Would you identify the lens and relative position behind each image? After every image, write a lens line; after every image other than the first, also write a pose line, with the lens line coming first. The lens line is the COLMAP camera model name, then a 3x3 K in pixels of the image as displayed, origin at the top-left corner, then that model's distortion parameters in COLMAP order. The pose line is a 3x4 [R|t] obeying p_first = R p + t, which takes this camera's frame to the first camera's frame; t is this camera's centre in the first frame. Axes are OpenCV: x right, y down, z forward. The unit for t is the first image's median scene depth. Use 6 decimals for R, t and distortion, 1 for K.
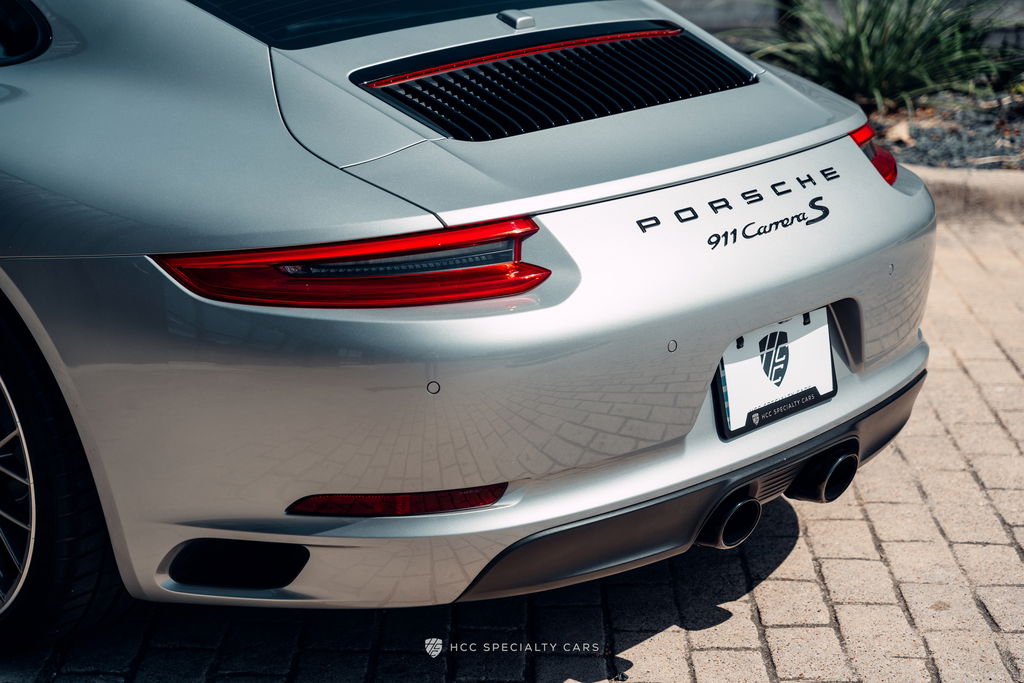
lens RADIAL K [[2116.8, 0, 512.0], [0, 2116.8, 341.5], [0, 0, 1]] dist [0.075064, -0.483634]
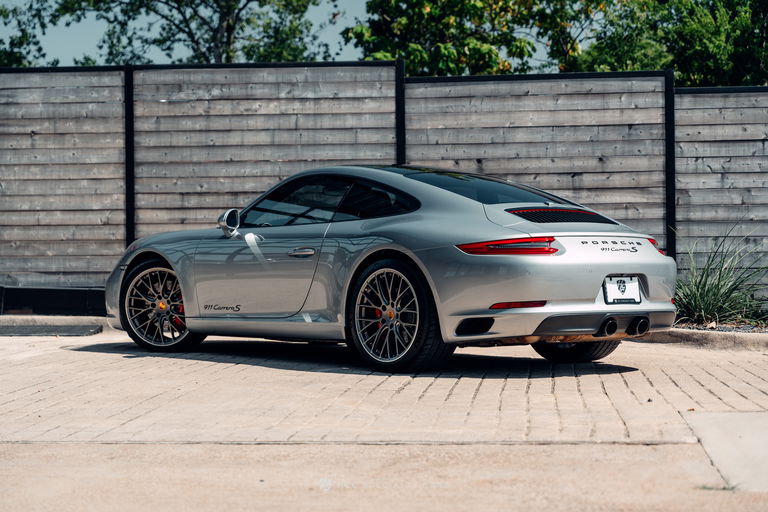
lens RADIAL K [[1587.6, 0, 384.0], [0, 1587.6, 256.0], [0, 0, 1]] dist [0.075064, -0.483634]
pose [[0.994980, 0.008205, -0.099733, -0.008563], [-0.035015, 0.962178, -0.270163, 0.715488], [0.093745, 0.272299, 0.957635, -1.671486]]
